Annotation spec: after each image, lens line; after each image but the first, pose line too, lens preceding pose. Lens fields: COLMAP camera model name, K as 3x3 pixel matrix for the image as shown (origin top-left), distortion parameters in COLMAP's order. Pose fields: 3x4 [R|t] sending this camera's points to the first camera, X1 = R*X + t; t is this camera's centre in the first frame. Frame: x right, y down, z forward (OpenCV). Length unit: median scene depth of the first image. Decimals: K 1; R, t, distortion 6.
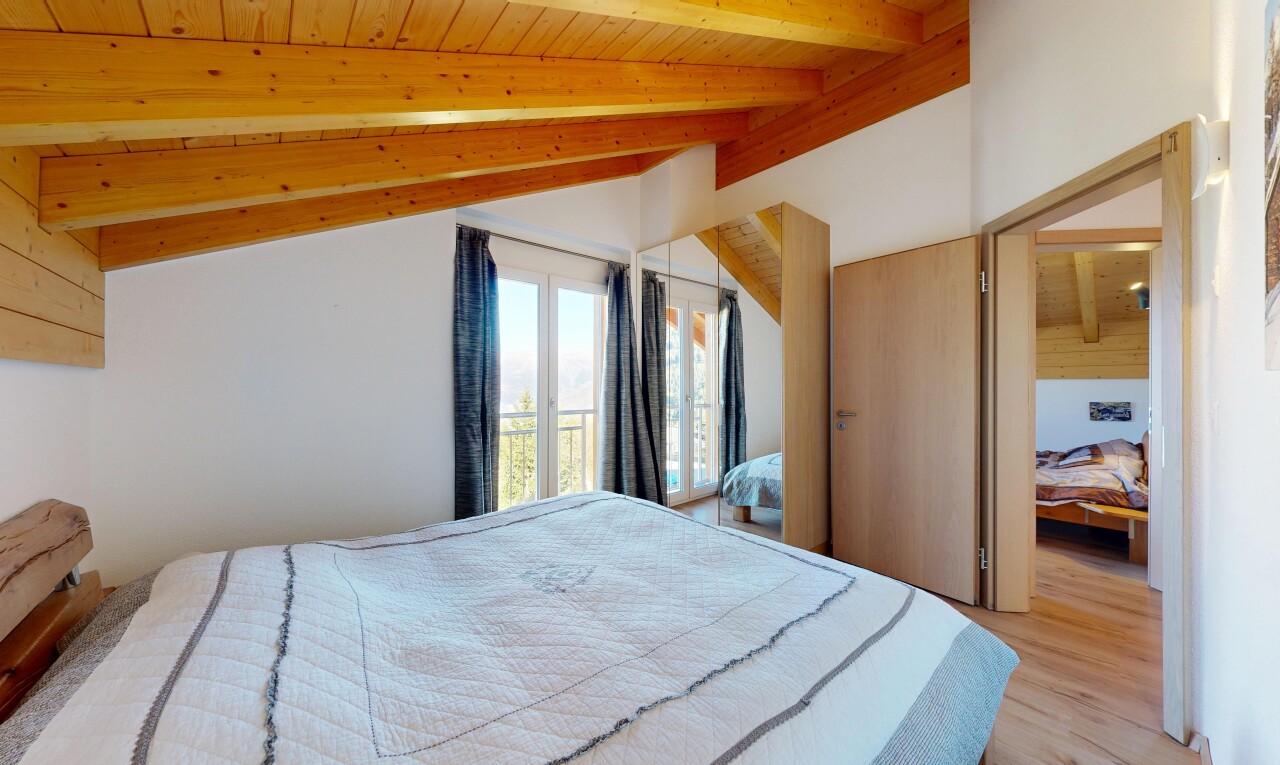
lens RADIAL K [[432.5, 0, 640.0], [0, 432.5, 382.5], [0, 0, 1]] dist [-0.001175, -0.000049]
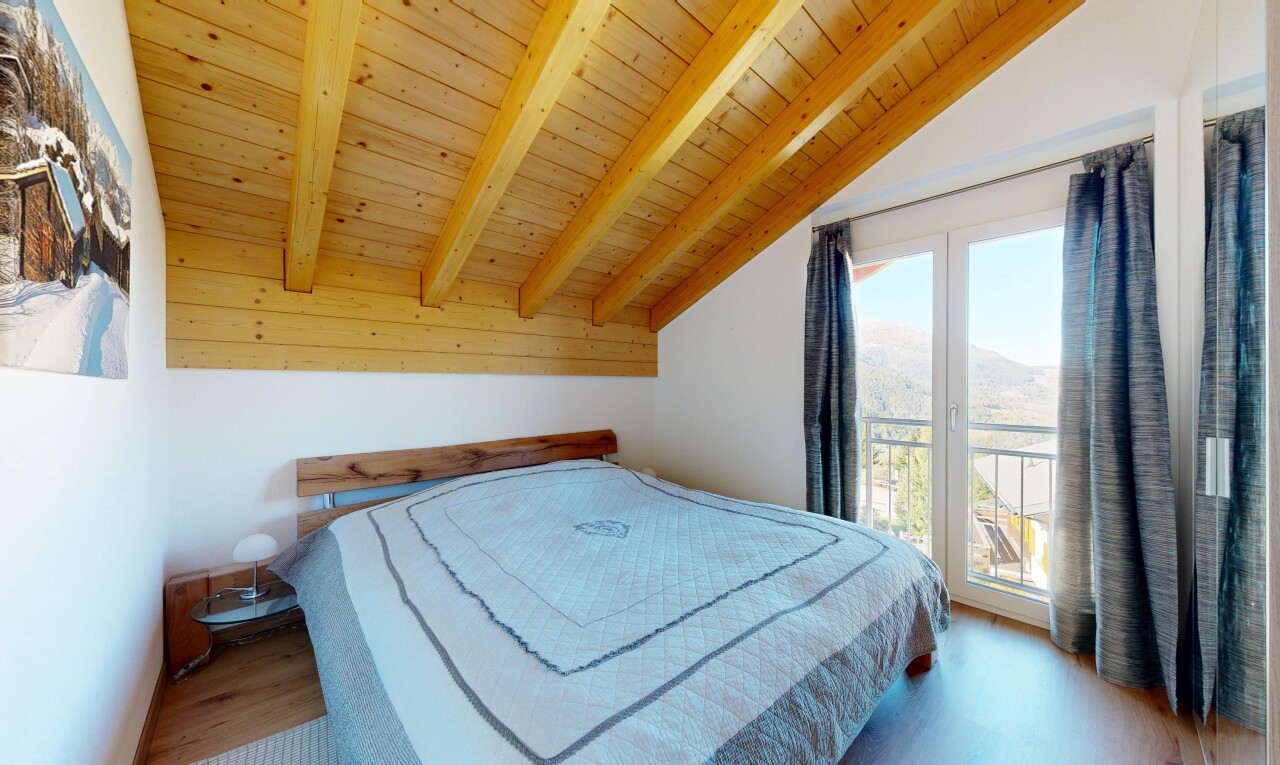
lens RADIAL K [[432.5, 0, 640.0], [0, 432.5, 382.5], [0, 0, 1]] dist [-0.001175, -0.000049]
pose [[0.018530, -0.004707, -0.999817, 0.651447], [0.005605, 0.999974, -0.004604, 0.003080], [0.999813, -0.005519, 0.018555, 0.617573]]
